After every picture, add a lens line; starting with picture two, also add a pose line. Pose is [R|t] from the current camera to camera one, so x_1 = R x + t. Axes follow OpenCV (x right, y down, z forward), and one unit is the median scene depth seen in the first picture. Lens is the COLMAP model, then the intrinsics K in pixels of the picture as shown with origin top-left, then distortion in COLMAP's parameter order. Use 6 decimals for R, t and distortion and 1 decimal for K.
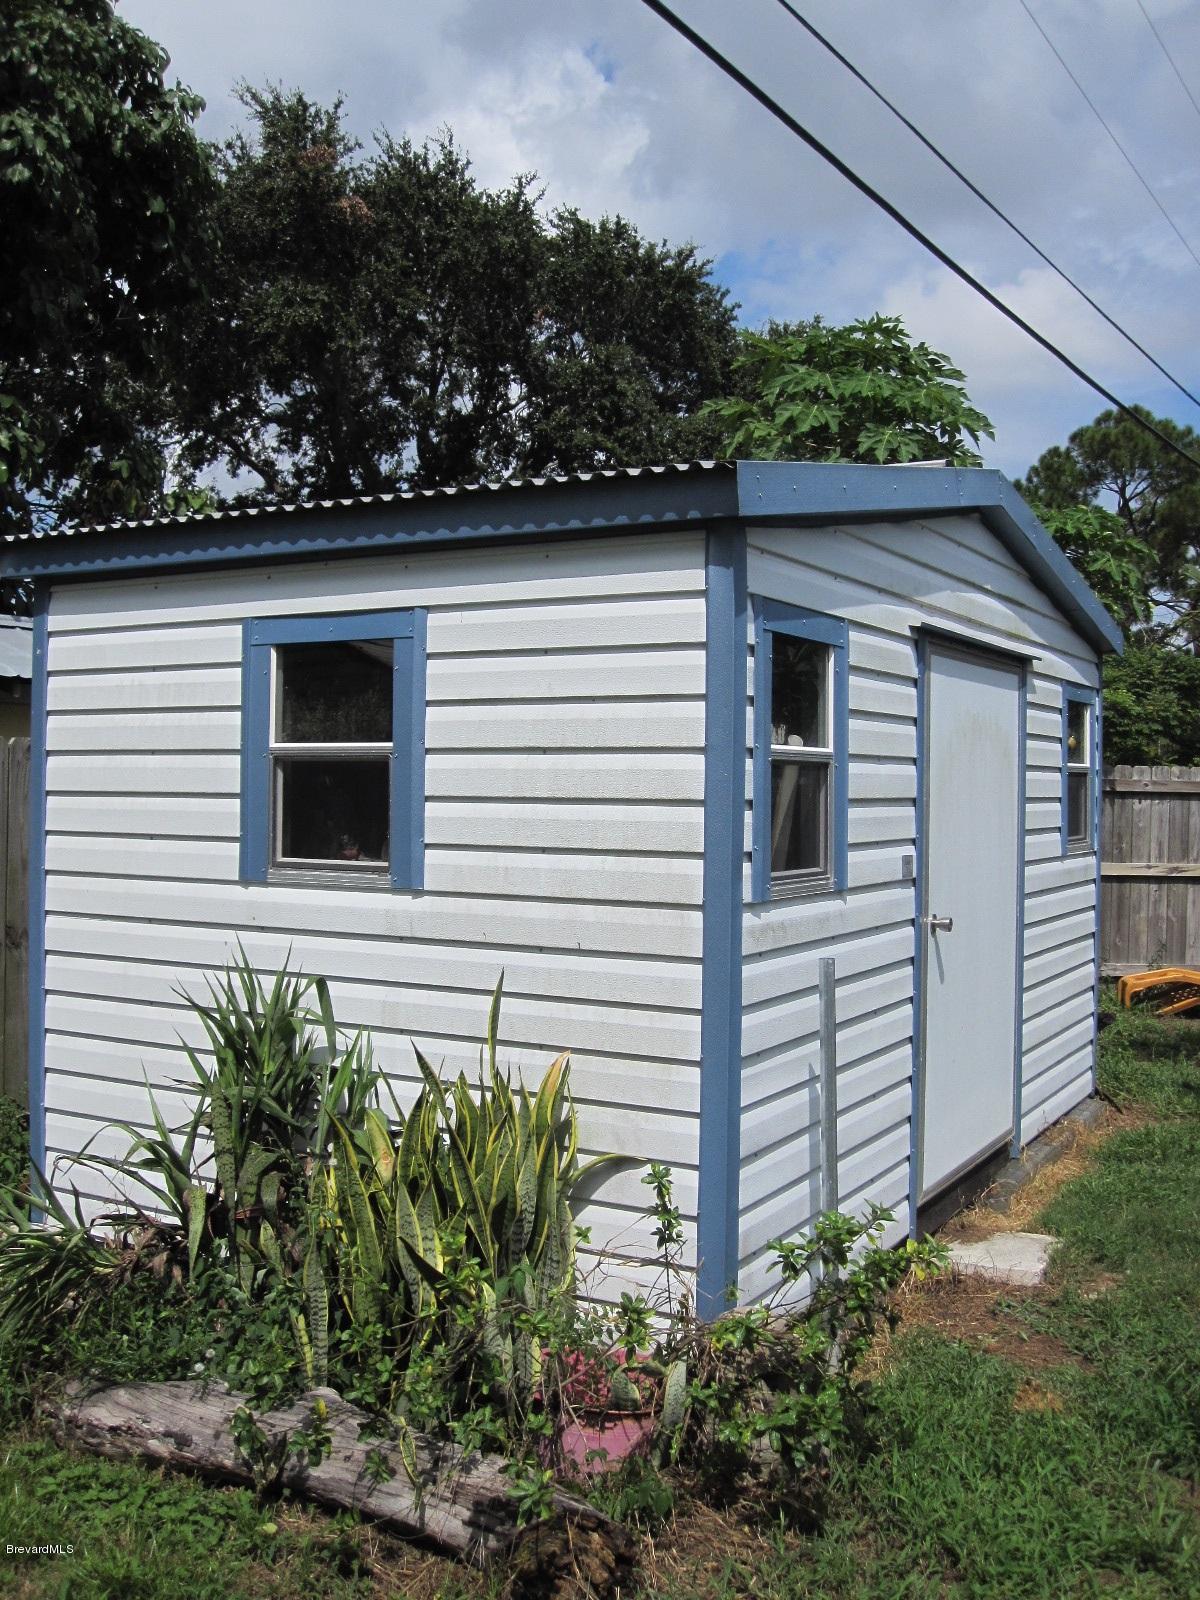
lens RADIAL K [[1588.3, 0, 600.0], [0, 1588.3, 800.0], [0, 0, 1]] dist [-0.079274, 0.010265]
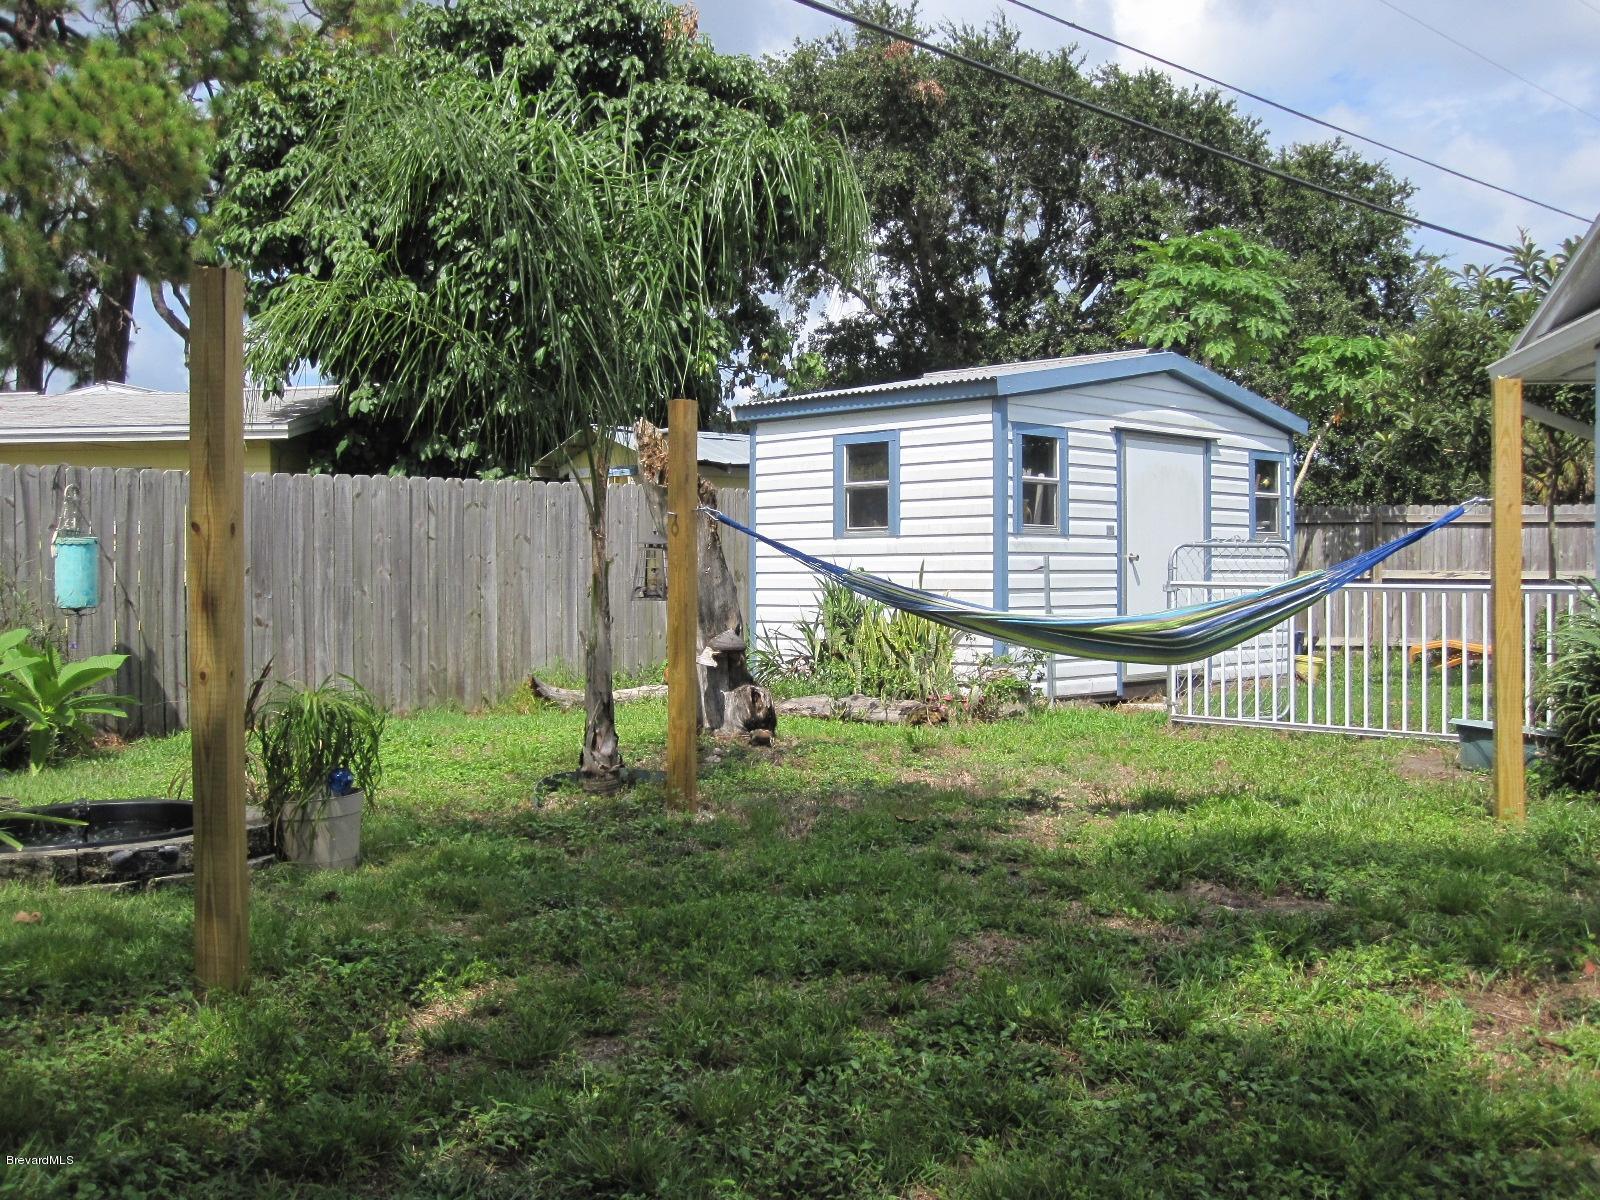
lens RADIAL K [[1588.3, 0, 800.0], [0, 1588.3, 600.0], [0, 0, 1]] dist [-0.079274, 0.010265]
pose [[0.966807, -0.010132, -0.255308, 0.335791], [0.011420, 0.999928, 0.003564, 0.127391], [0.255254, -0.006361, 0.966853, -1.341234]]
